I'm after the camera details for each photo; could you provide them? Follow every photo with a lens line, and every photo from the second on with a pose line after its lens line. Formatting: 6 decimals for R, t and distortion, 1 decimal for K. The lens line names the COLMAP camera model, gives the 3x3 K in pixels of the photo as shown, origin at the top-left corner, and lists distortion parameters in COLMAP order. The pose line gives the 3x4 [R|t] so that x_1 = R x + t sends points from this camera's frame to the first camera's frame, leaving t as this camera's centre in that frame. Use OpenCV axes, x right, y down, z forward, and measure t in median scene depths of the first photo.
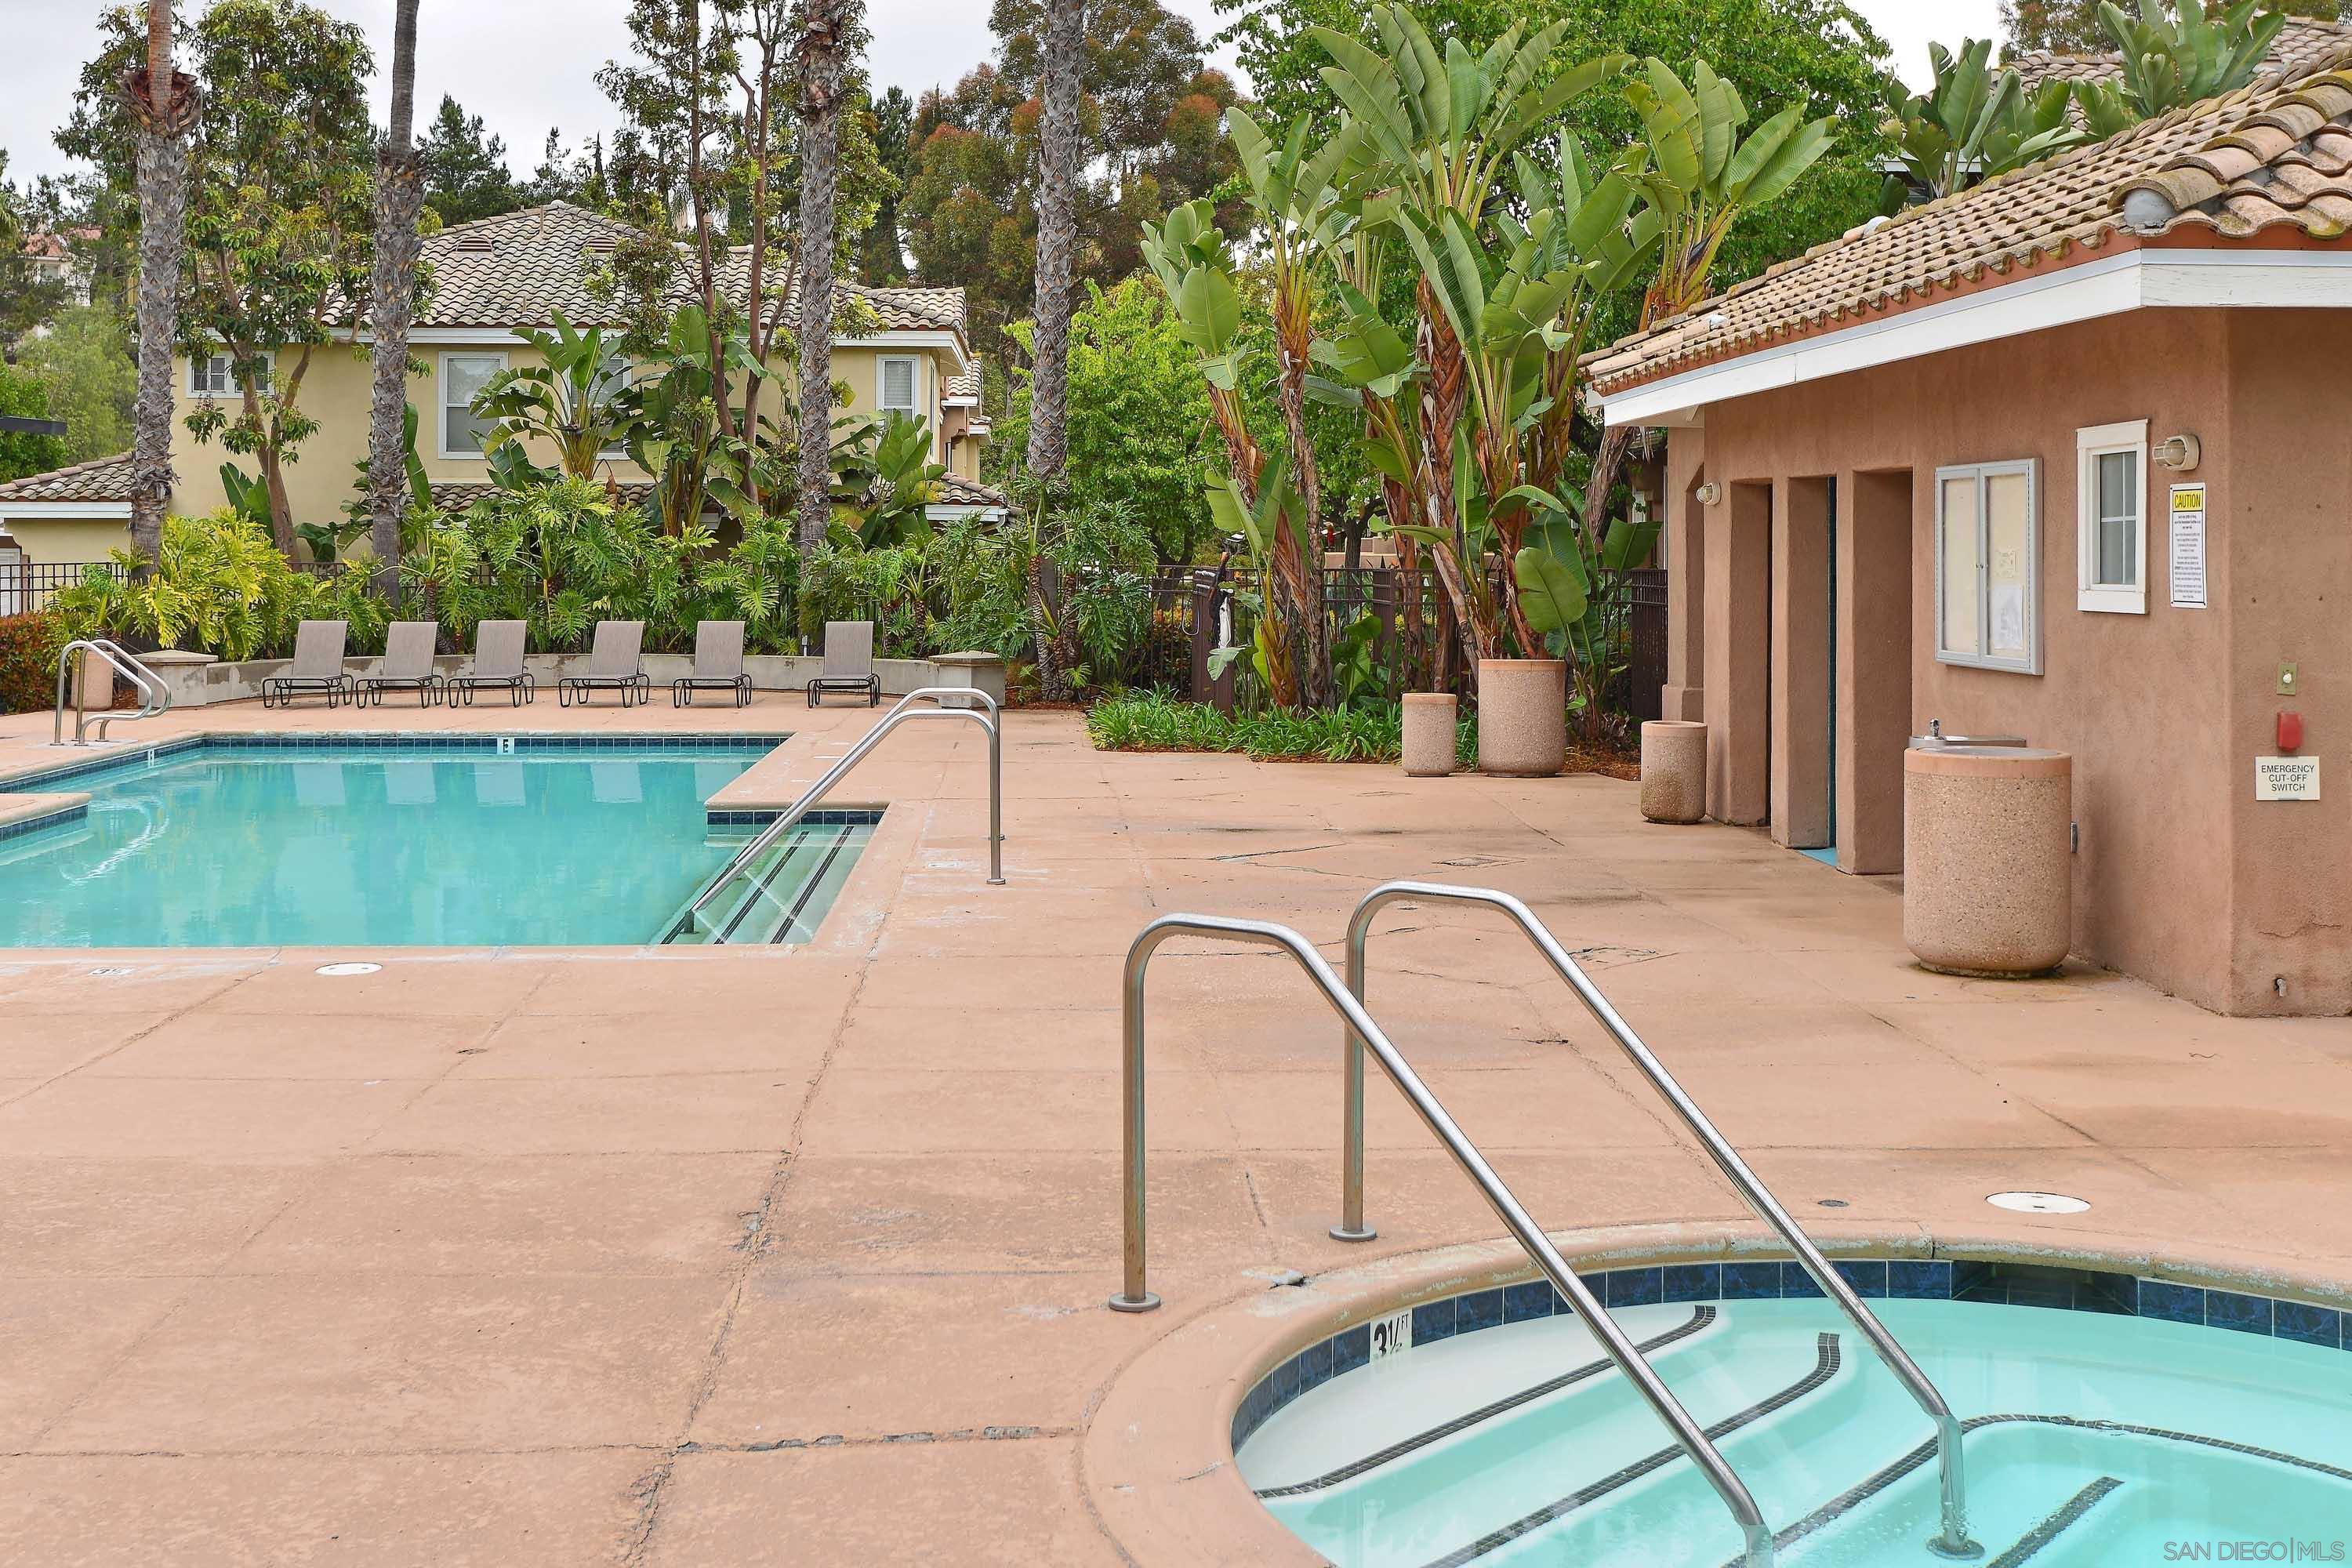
lens RADIAL K [[2084.2, 0, 1181.2], [0, 2084.2, 674.5], [0, 0, 1]] dist [-0.019084, -0.009806]
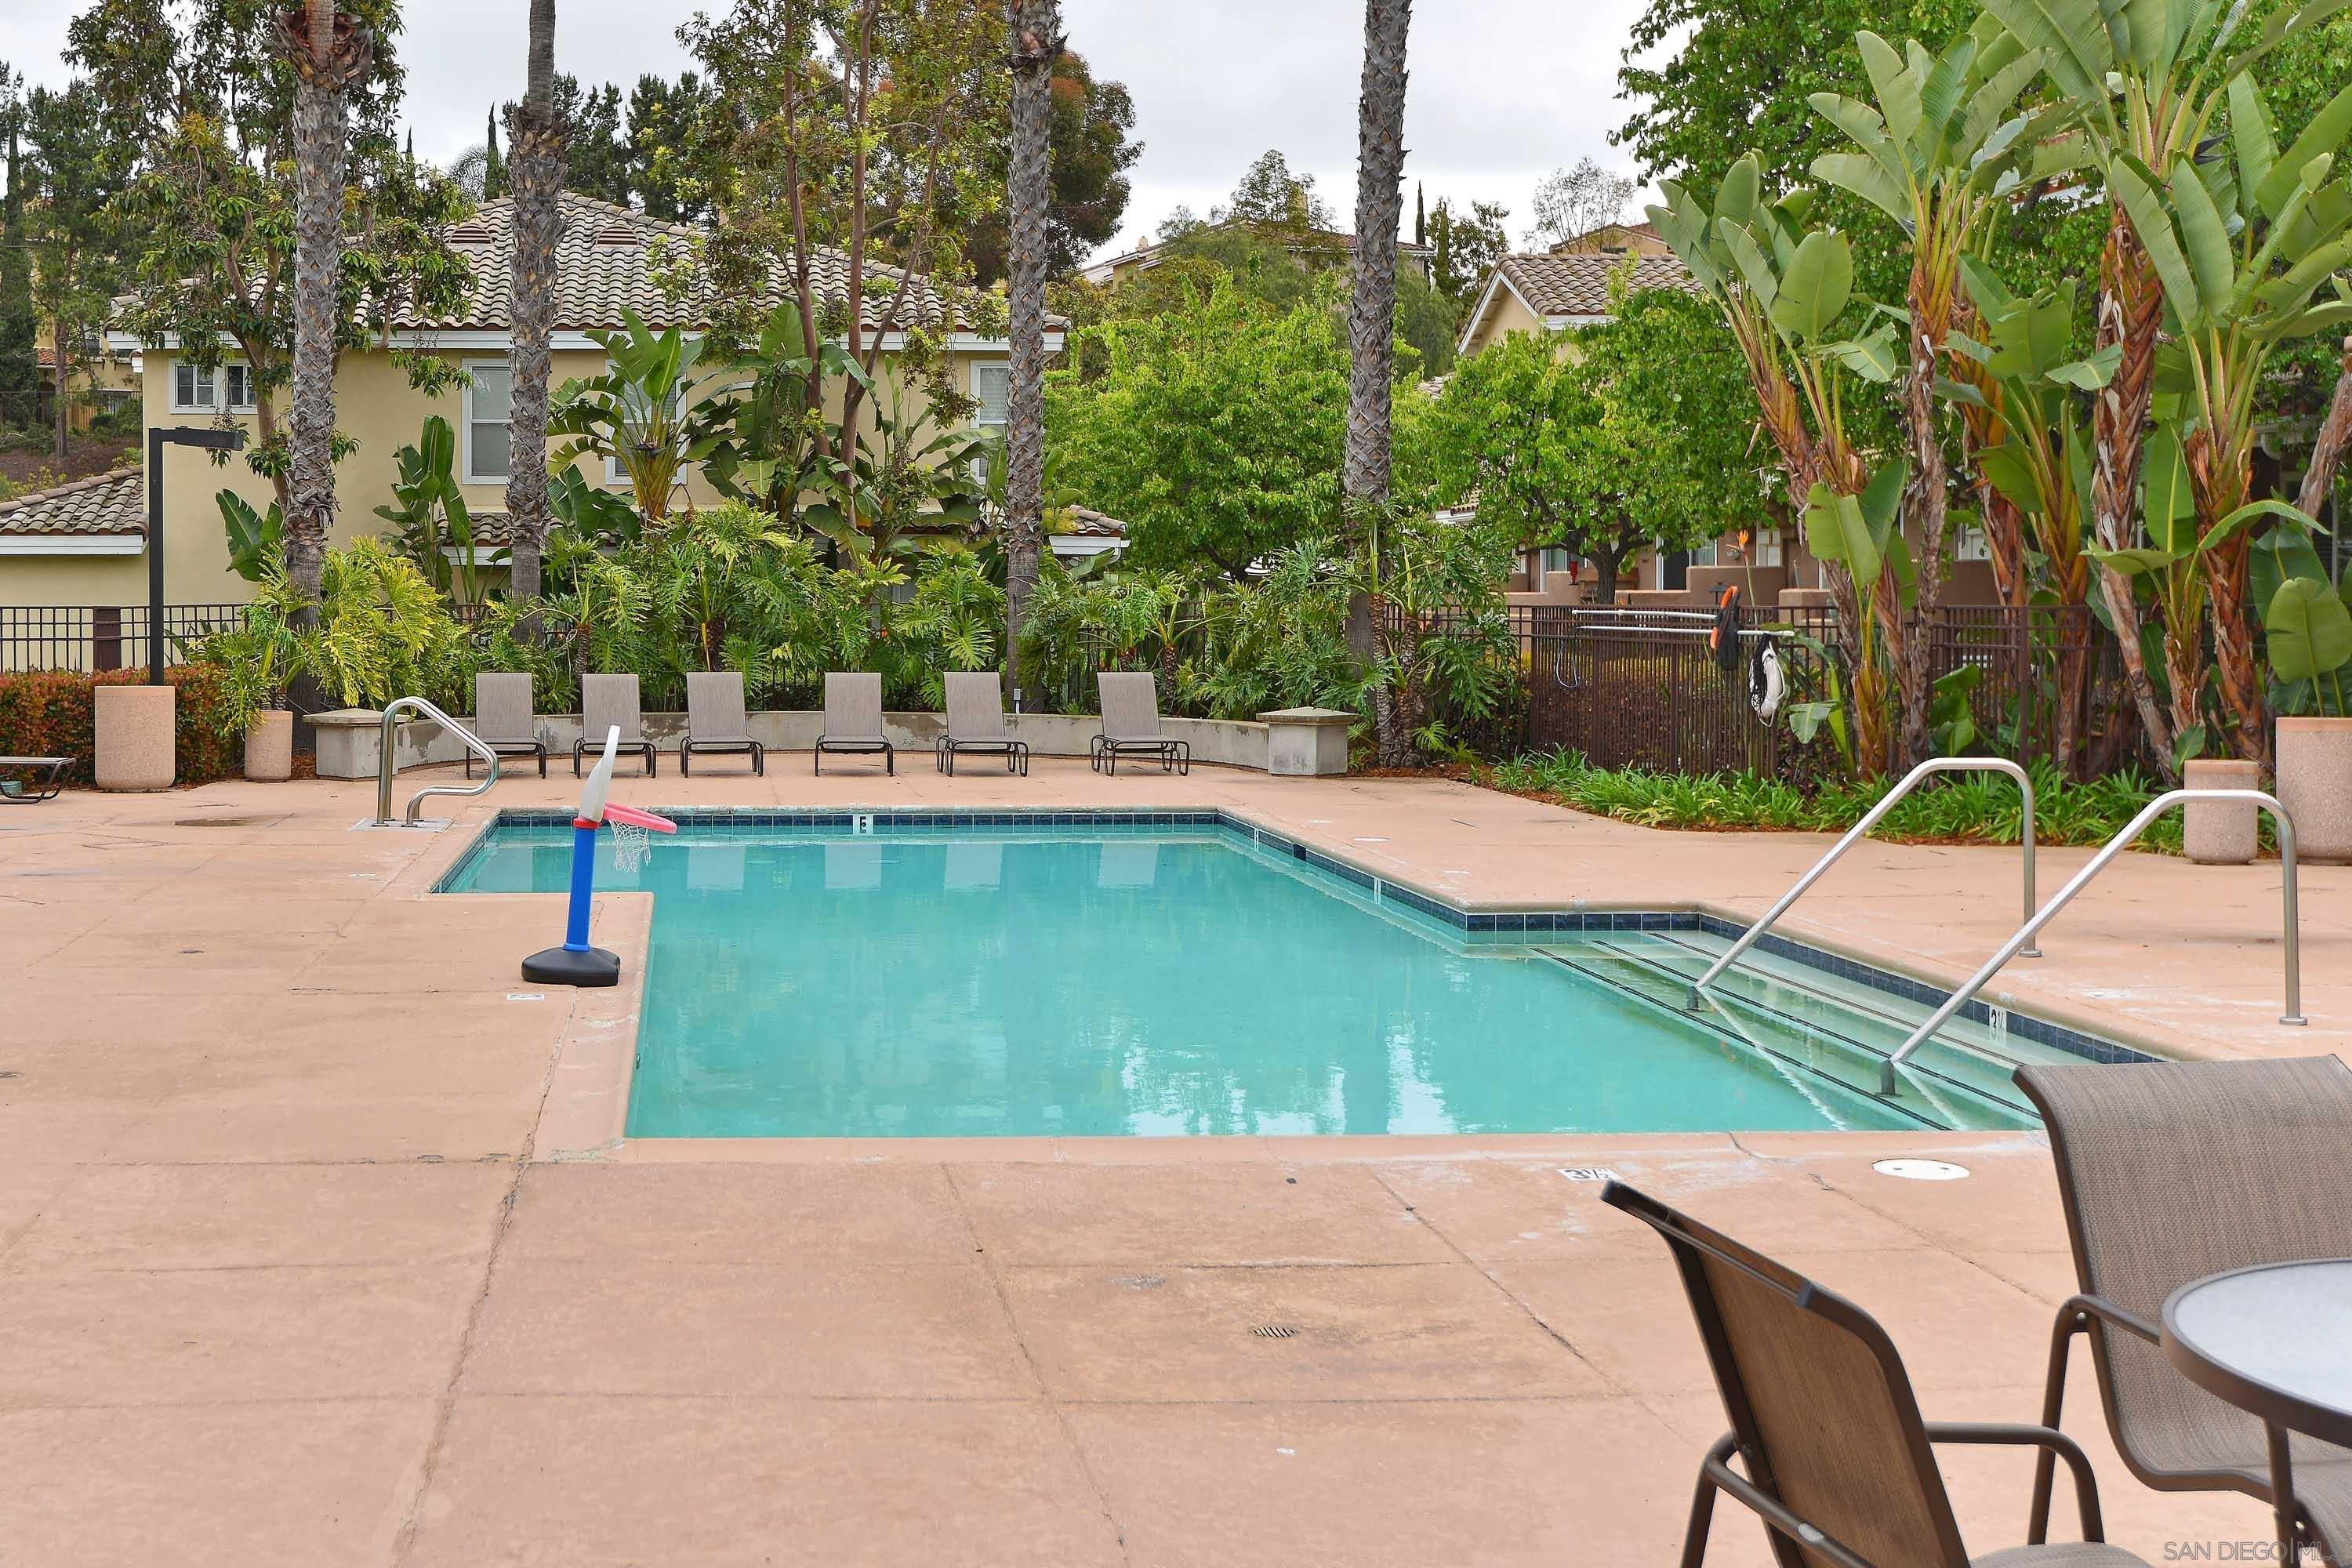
lens RADIAL K [[2389.8, 0, 1176.0], [0, 2389.8, 786.7], [0, 0, 1]] dist [-0.015385, 0.000000]
pose [[0.999943, -0.002253, -0.010423, -0.107138], [0.002486, 0.999745, 0.022428, -0.000847], [0.010369, -0.022453, 0.999694, 0.031883]]
